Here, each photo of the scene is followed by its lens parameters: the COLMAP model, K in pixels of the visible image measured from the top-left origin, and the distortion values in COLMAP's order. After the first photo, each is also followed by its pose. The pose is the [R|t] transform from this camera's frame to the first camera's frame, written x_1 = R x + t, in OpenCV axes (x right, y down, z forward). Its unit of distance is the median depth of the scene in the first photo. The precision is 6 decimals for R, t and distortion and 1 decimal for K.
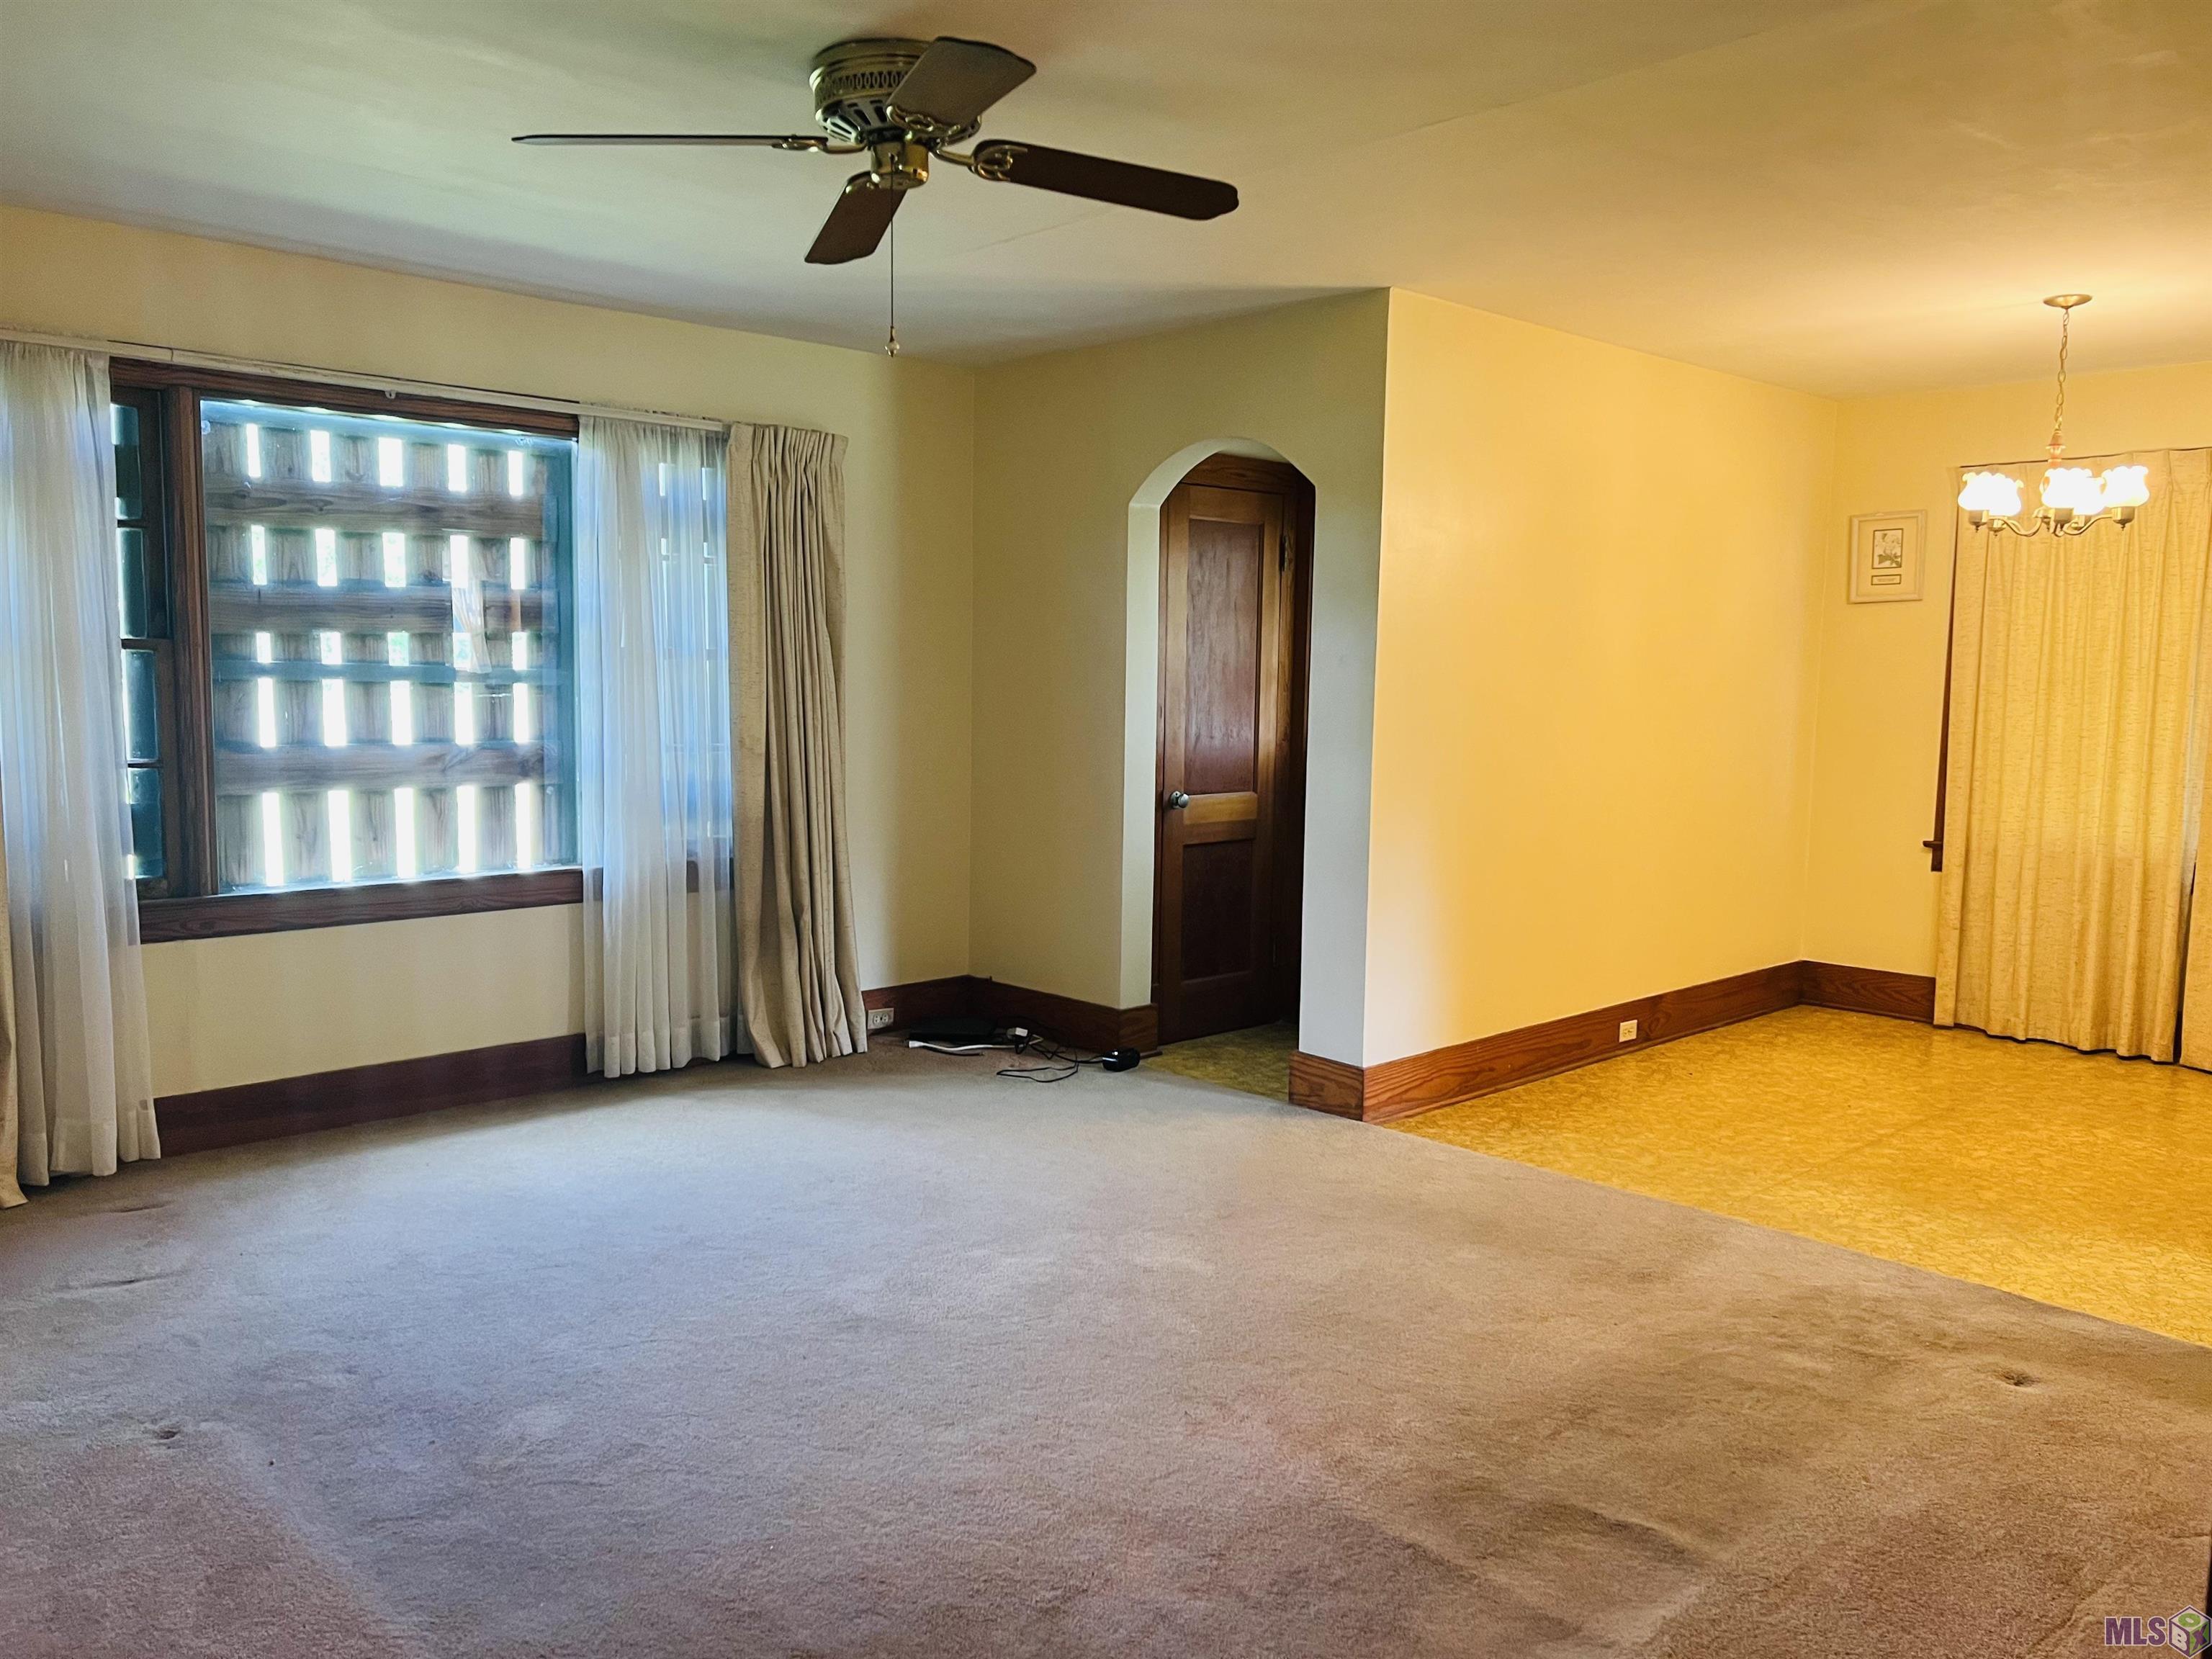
lens RADIAL K [[1692.0, 0, 1106.0], [0, 1692.0, 829.5], [0, 0, 1]] dist [0.039038, 0.001424]
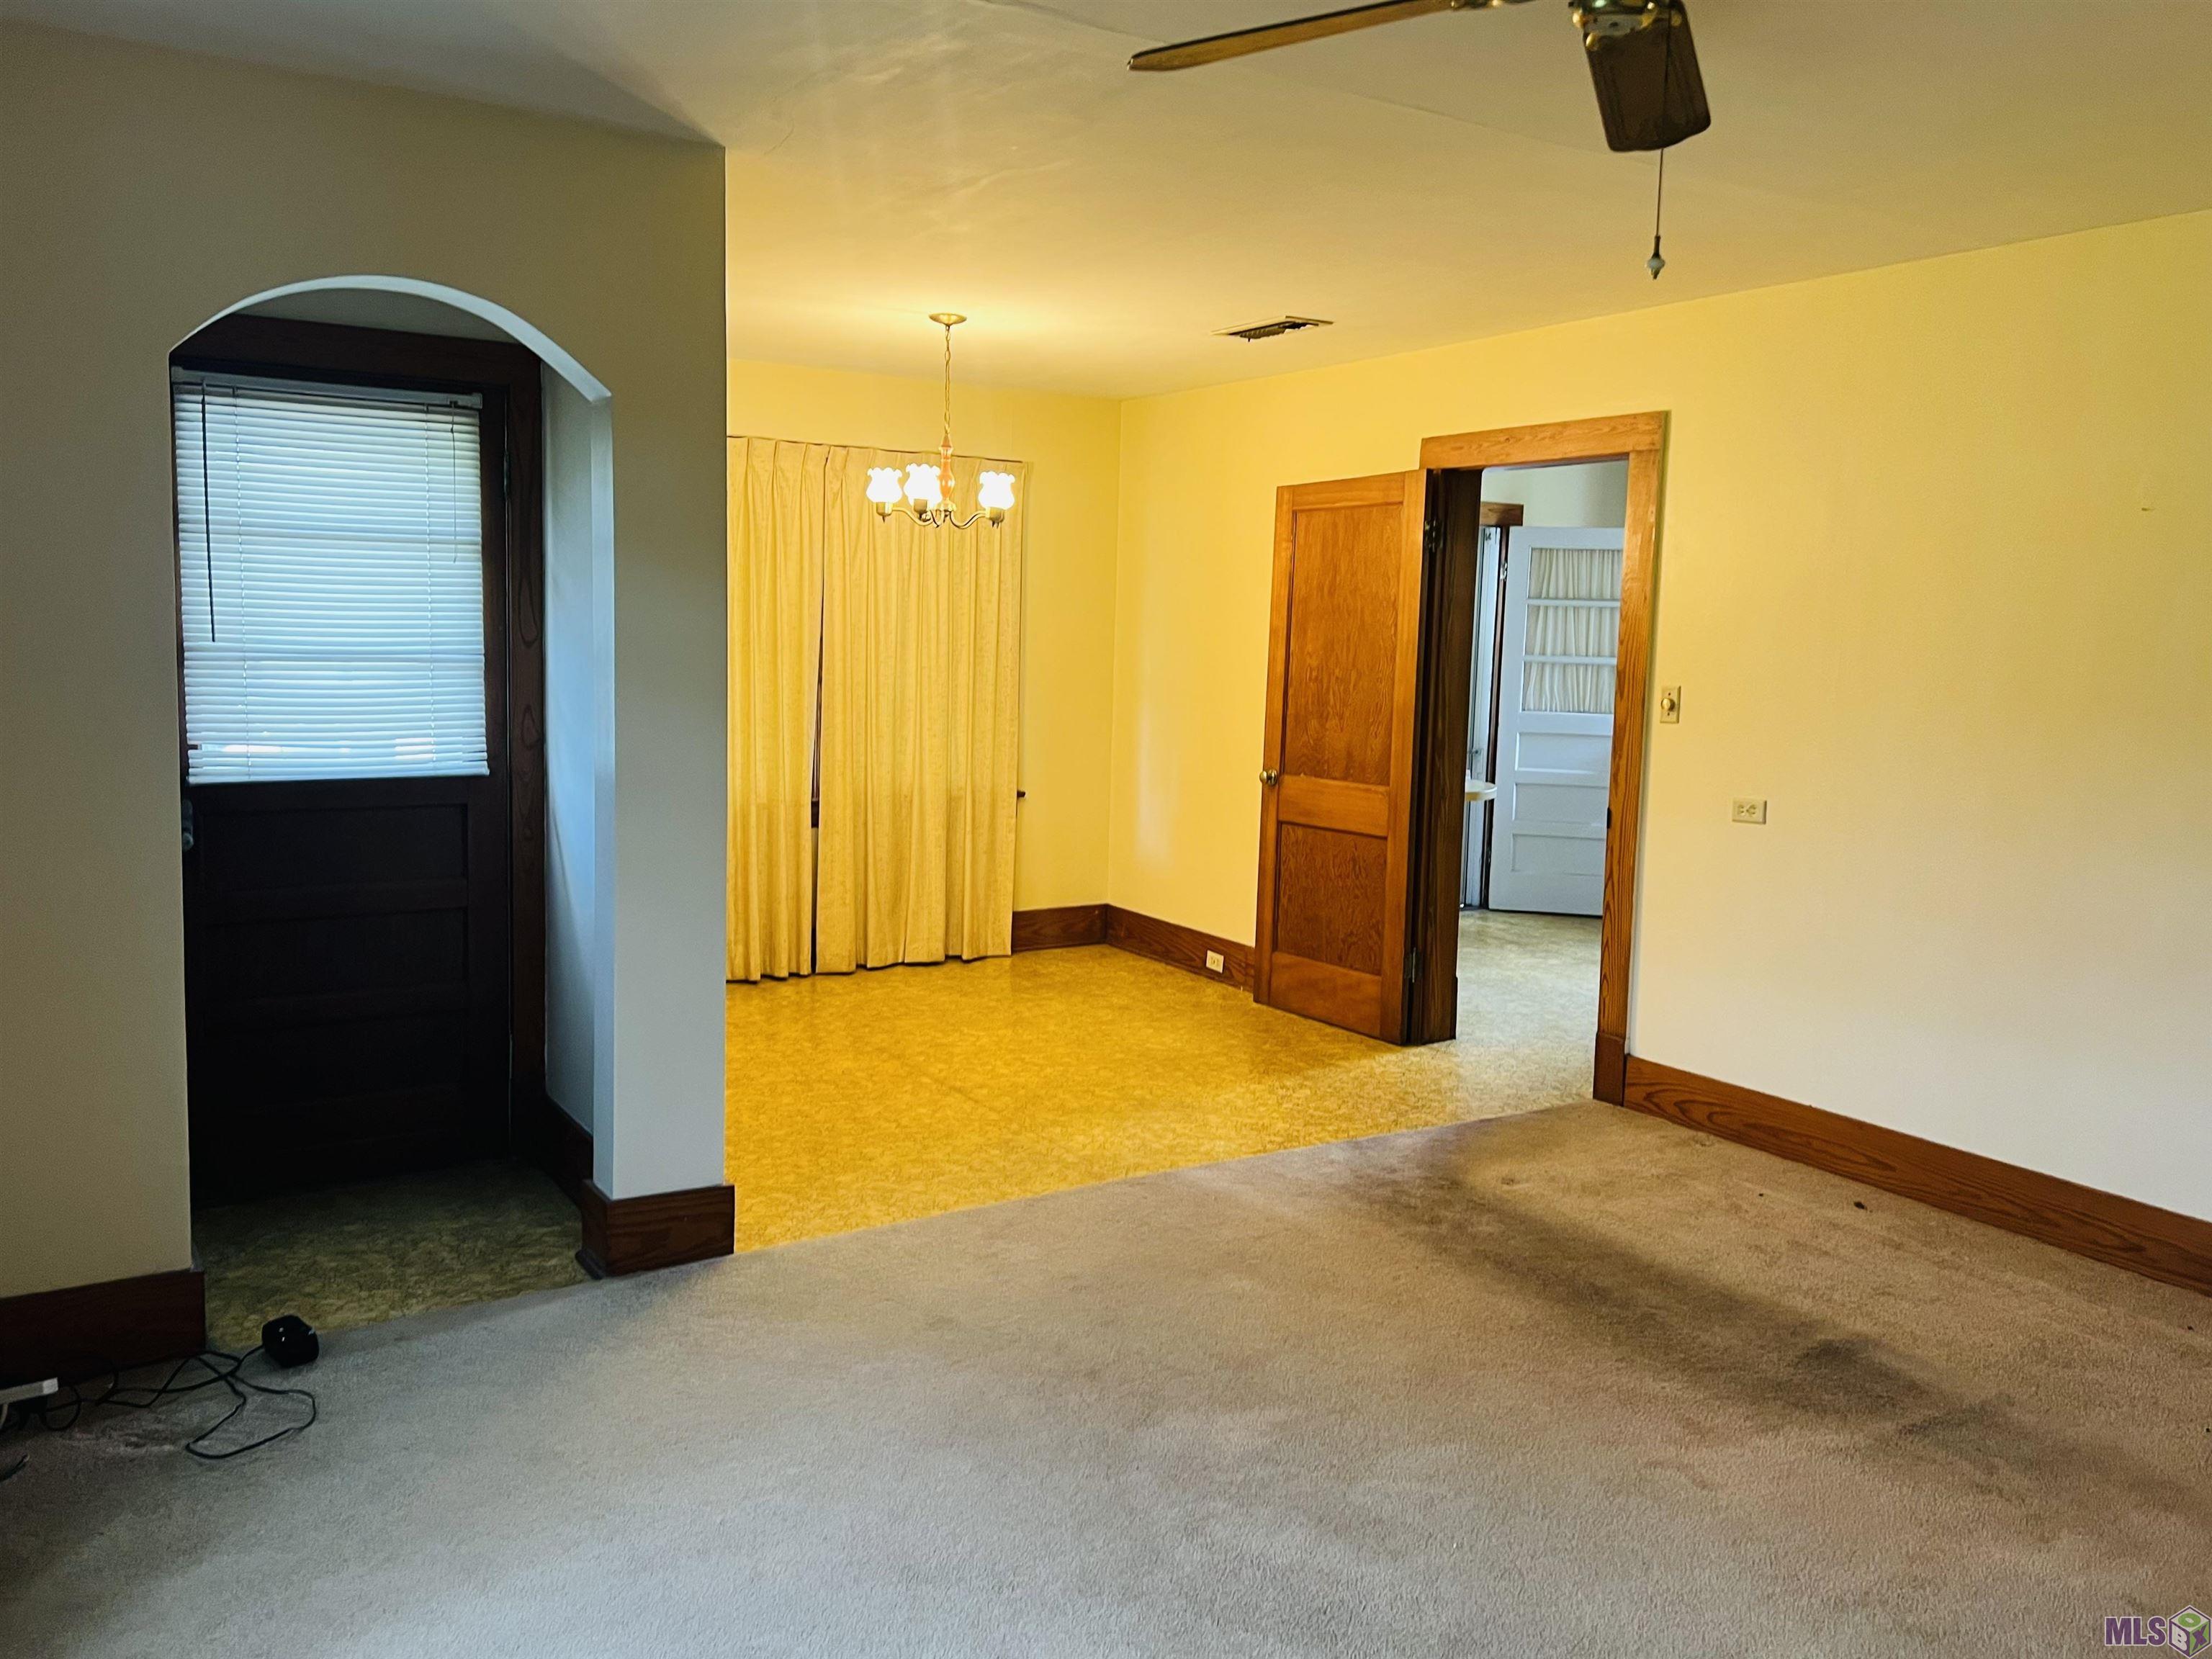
lens RADIAL K [[1703.9, 0, 1109.9], [0, 1703.9, 803.4], [0, 0, 1]] dist [0.078996, -0.100107]
pose [[0.200138, -0.112812, 0.973251, -0.574617], [0.083565, 0.991695, 0.097766, -0.094745], [-0.976198, 0.061763, 0.207903, 0.698297]]
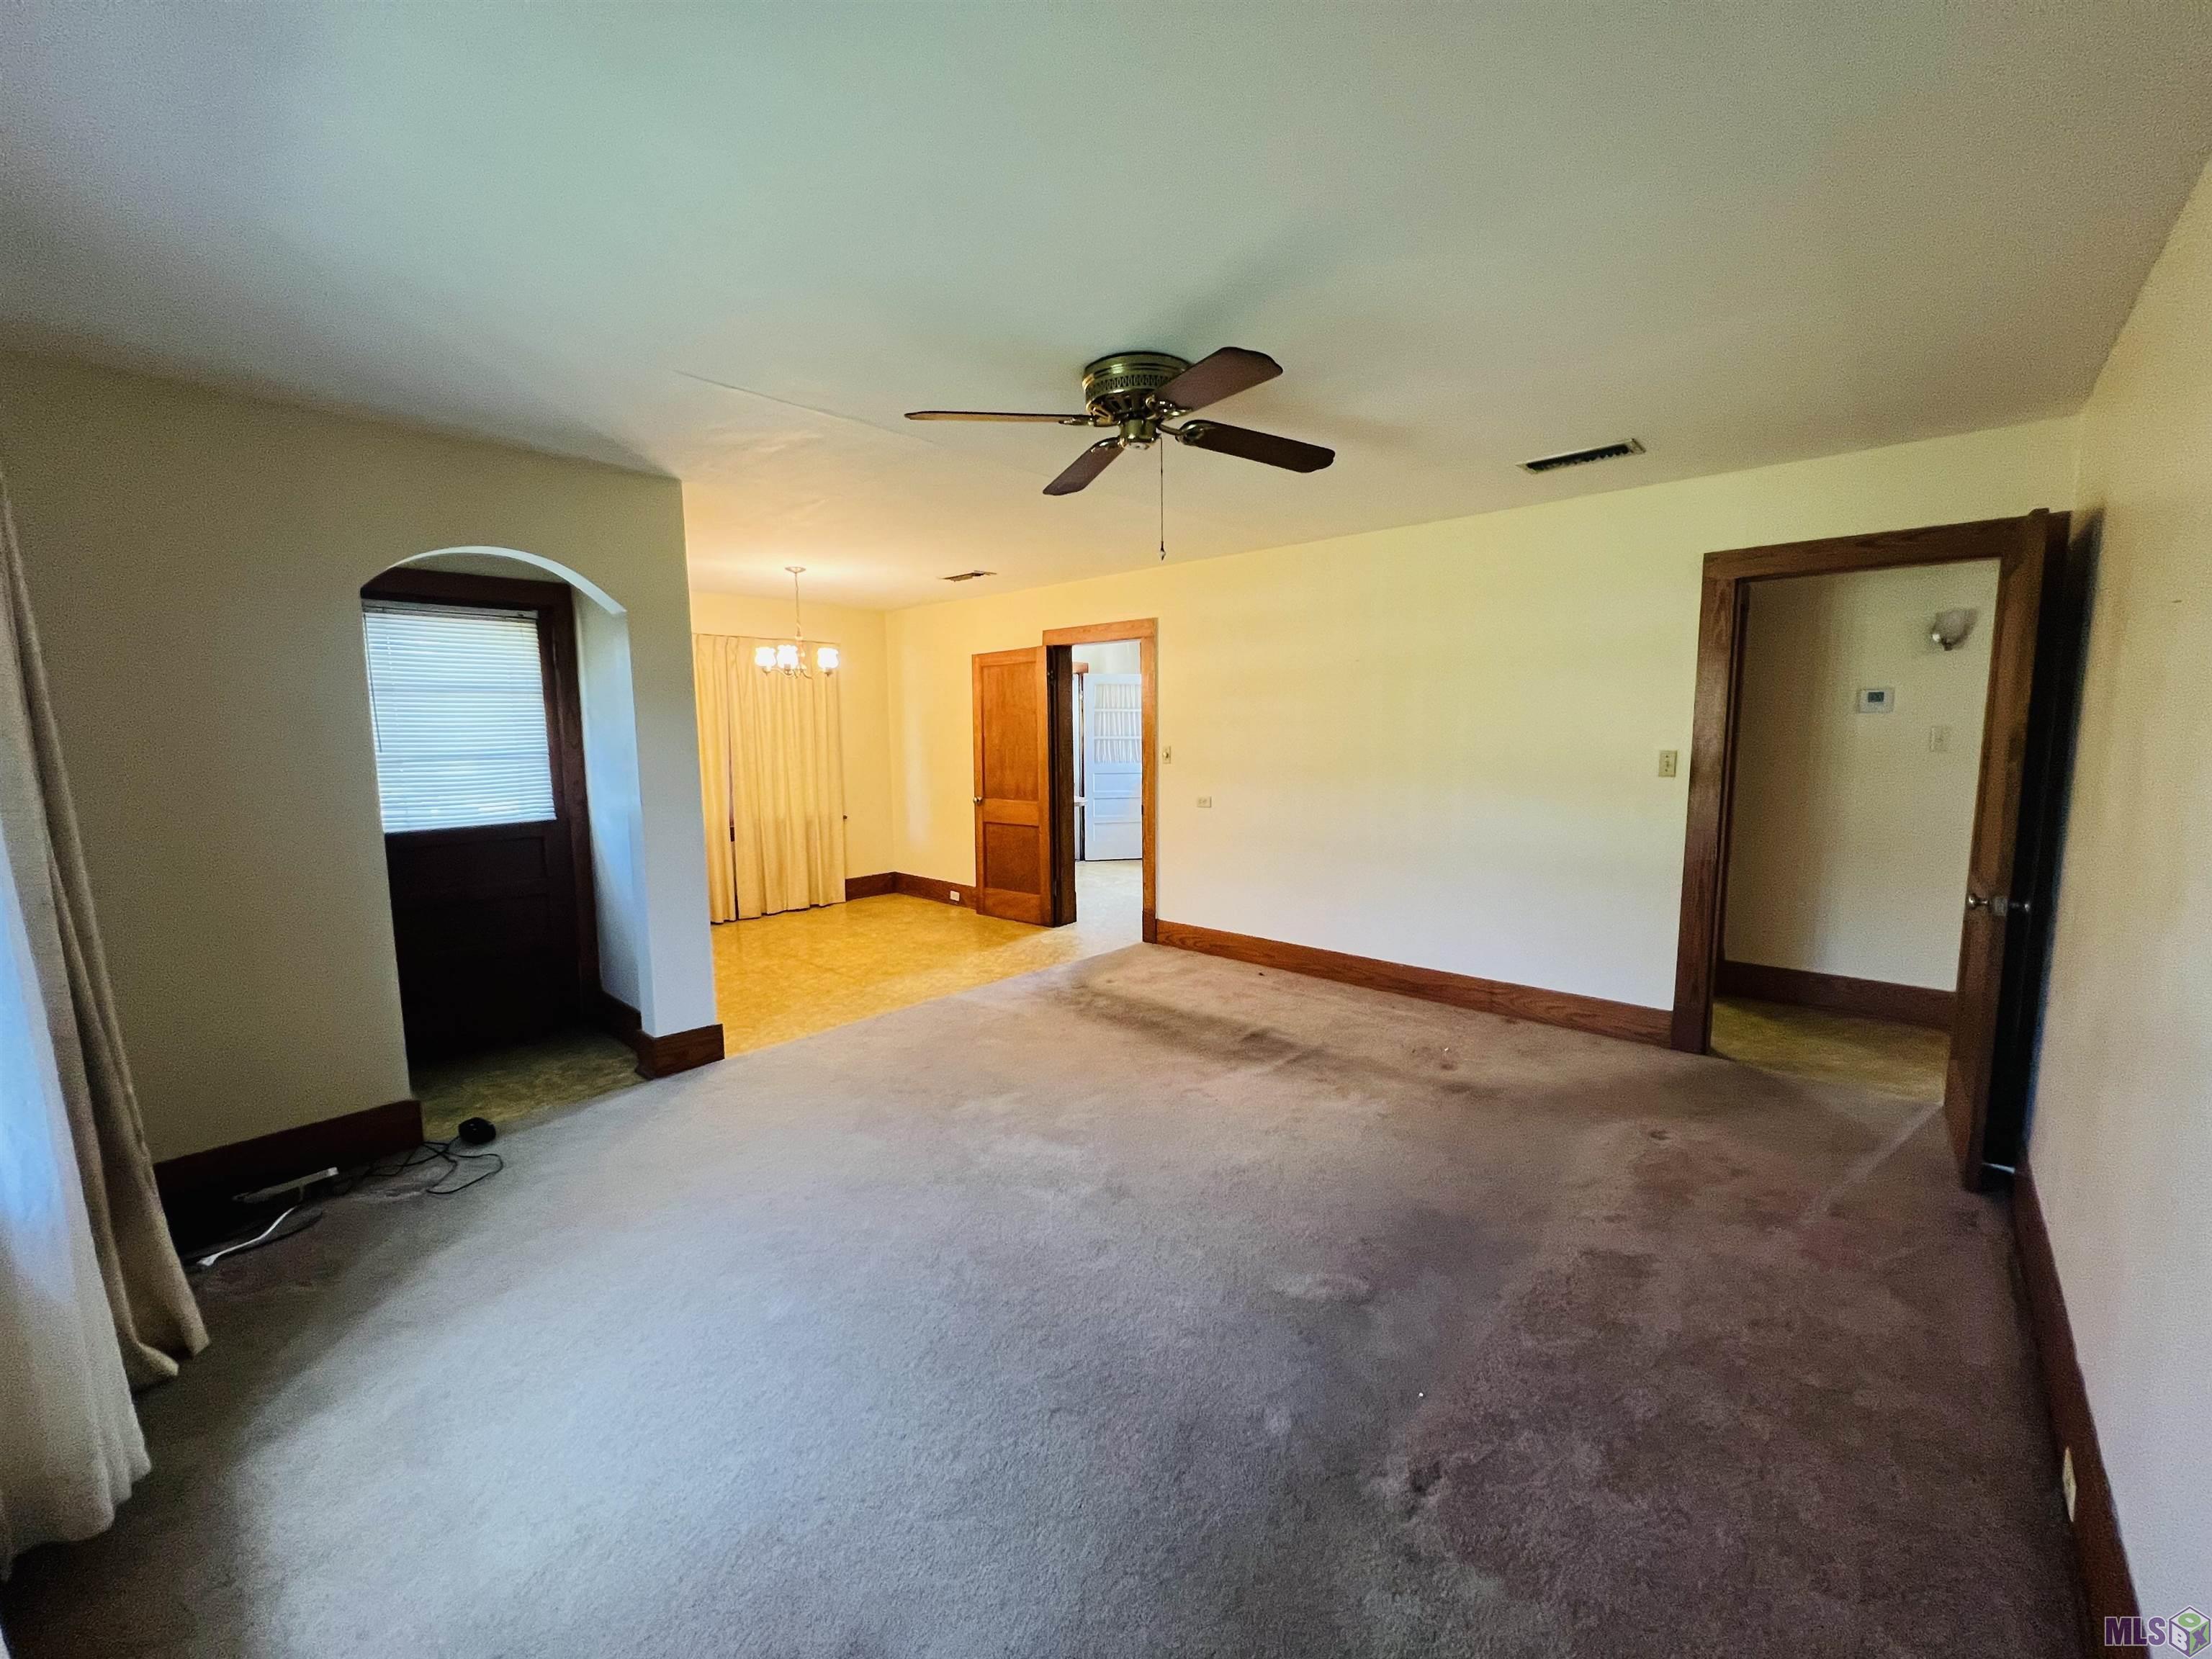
lens RADIAL K [[884.0, 0, 1106.0], [0, 884.0, 829.5], [0, 0, 1]] dist [-0.000020, -0.000069]
pose [[-0.060657, -0.127934, 0.989926, -0.631515], [0.115927, 0.984138, 0.134289, -0.091683], [-0.991404, 0.122905, -0.044864, 0.721554]]
